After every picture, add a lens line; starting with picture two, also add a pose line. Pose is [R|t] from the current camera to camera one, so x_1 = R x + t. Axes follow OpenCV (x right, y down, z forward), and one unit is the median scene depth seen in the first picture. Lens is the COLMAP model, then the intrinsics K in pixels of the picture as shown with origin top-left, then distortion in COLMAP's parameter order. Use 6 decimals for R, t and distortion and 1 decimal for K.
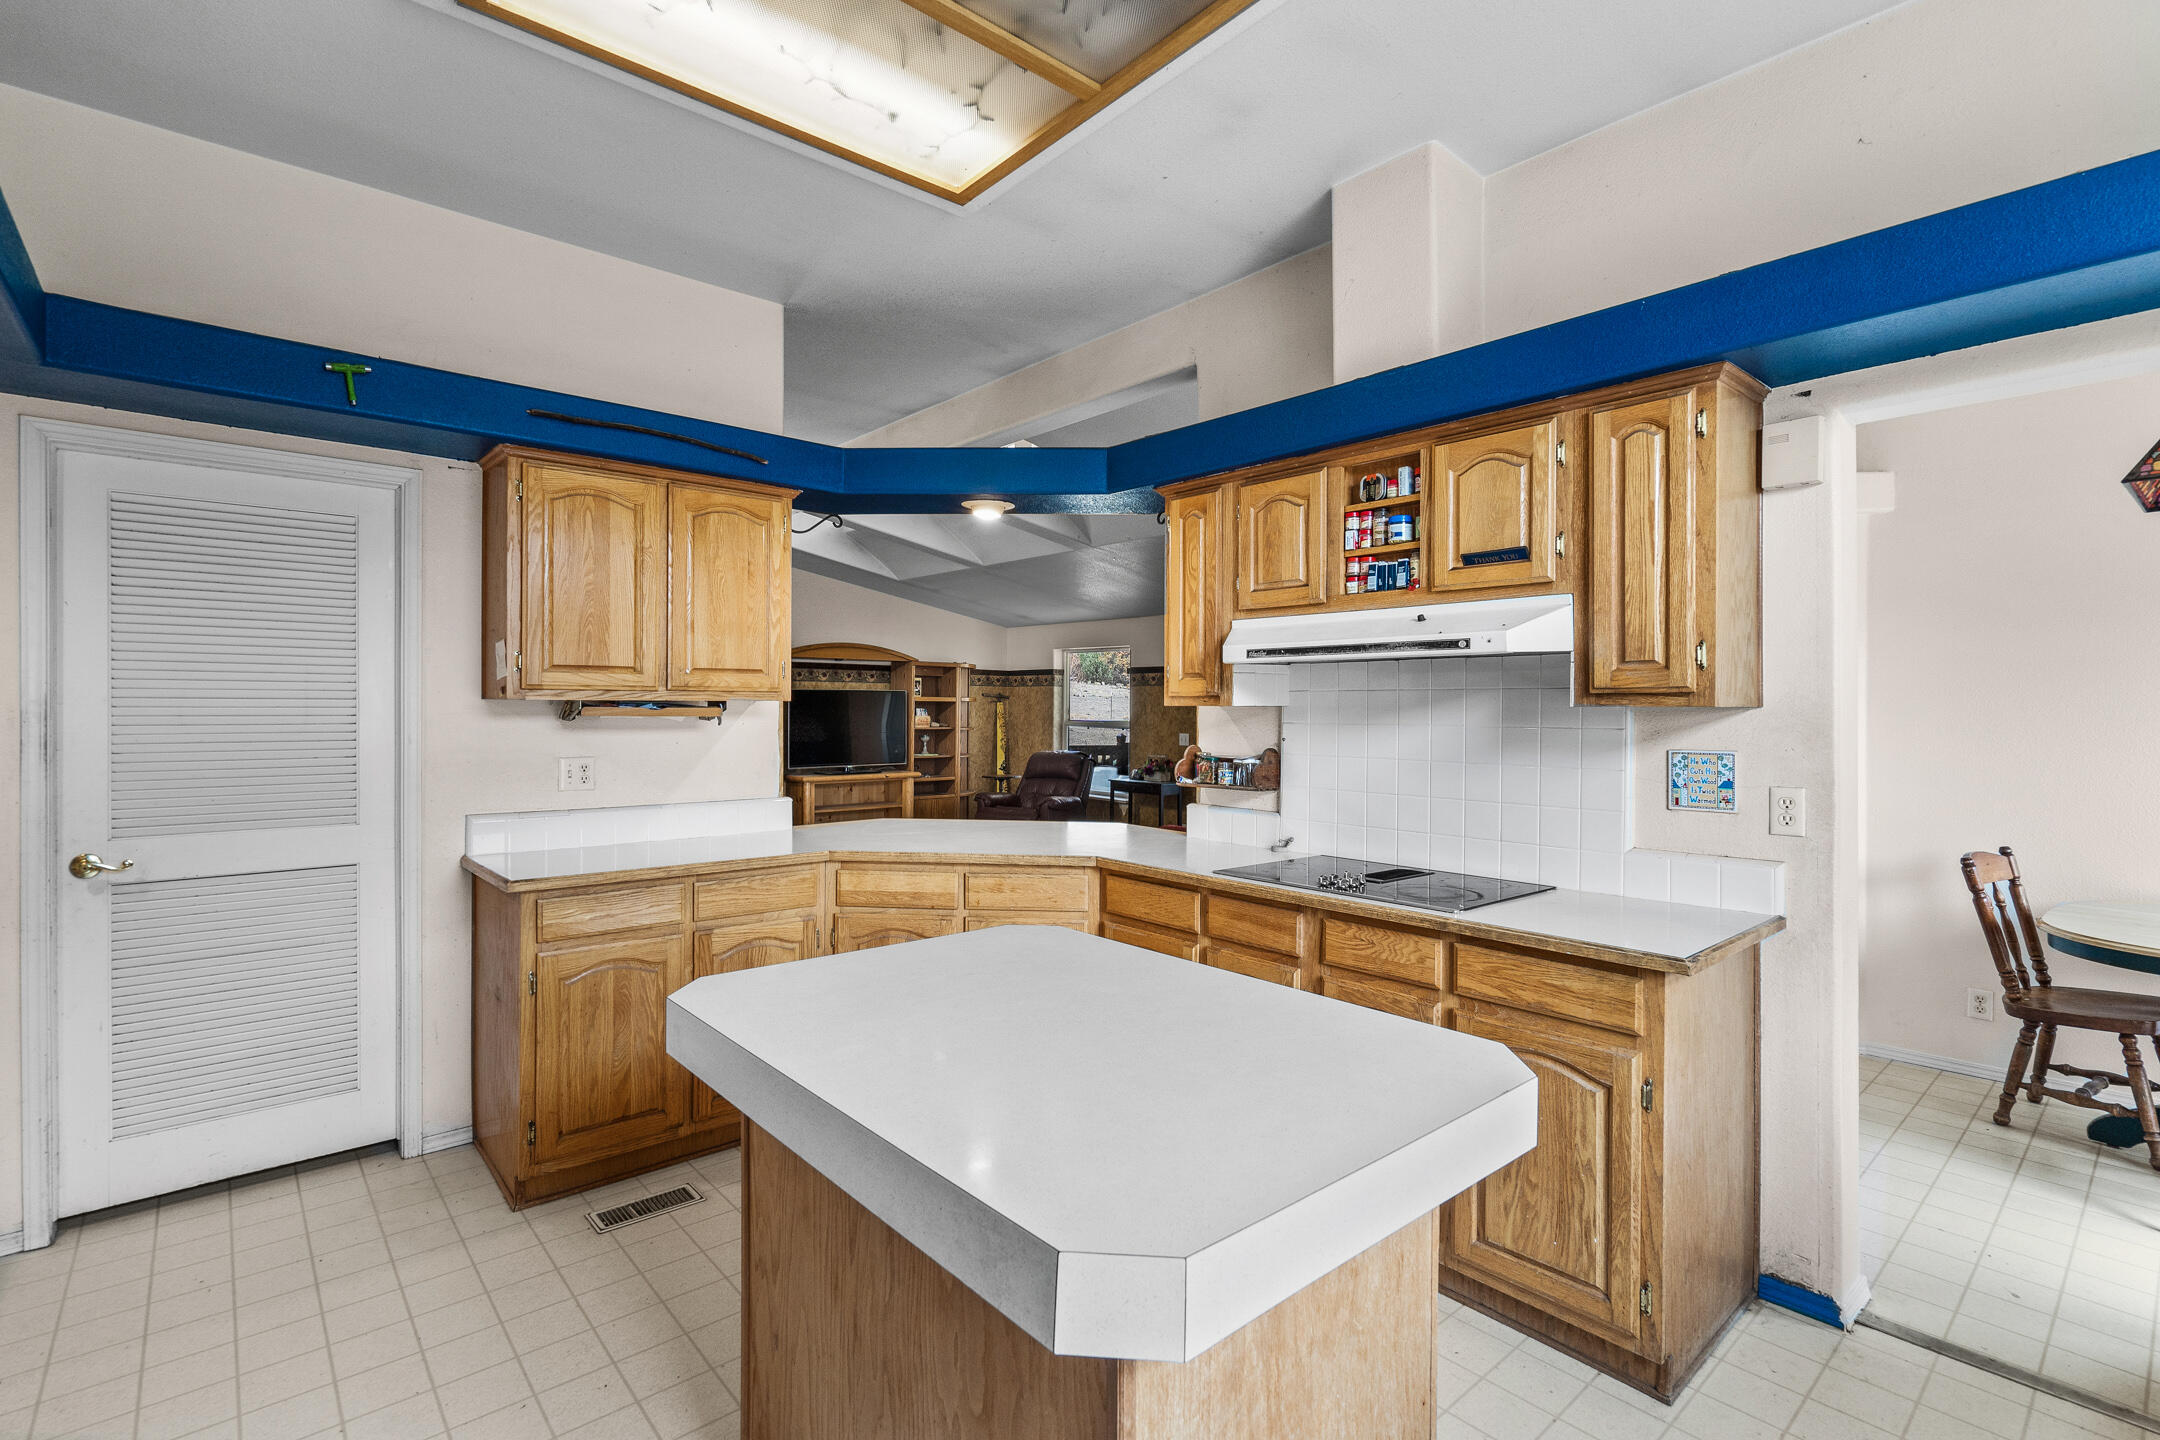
lens RADIAL K [[992.7, 0, 1072.8], [0, 992.7, 706.5], [0, 0, 1]] dist [0.003430, 0.000021]
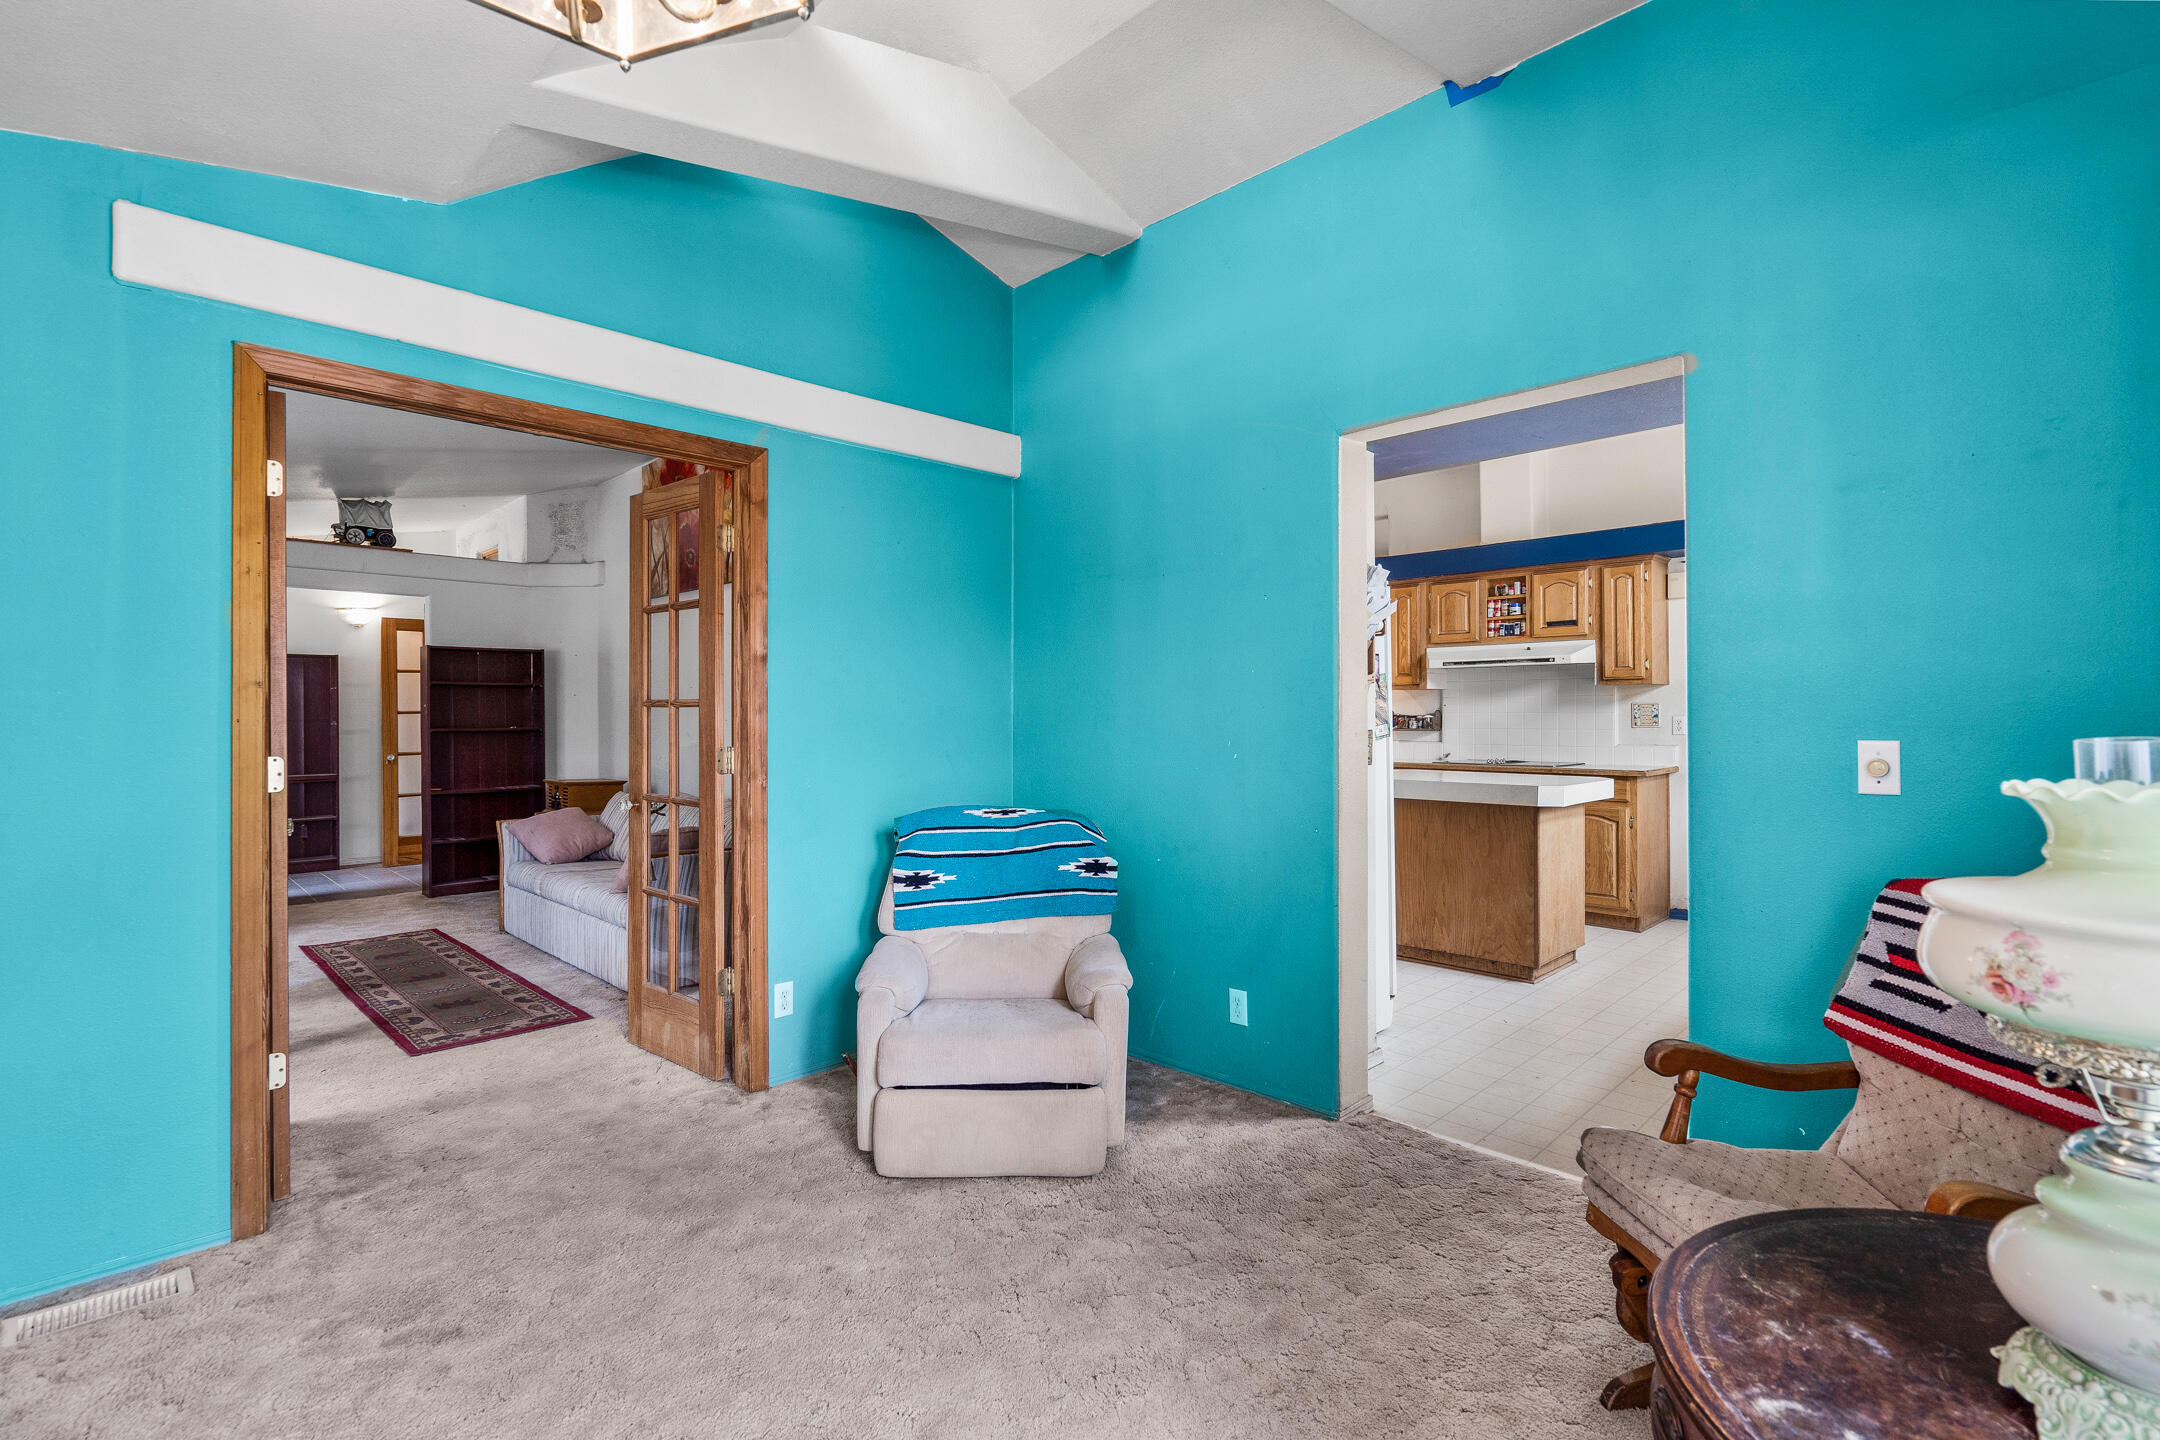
lens RADIAL K [[992.7, 0, 1072.8], [0, 992.7, 706.5], [0, 0, 1]] dist [0.003430, 0.000021]
pose [[0.997299, -0.005736, 0.073220, -0.860578], [0.006308, 0.999951, -0.007572, 0.056161], [-0.073173, 0.008013, 0.997287, -1.207711]]
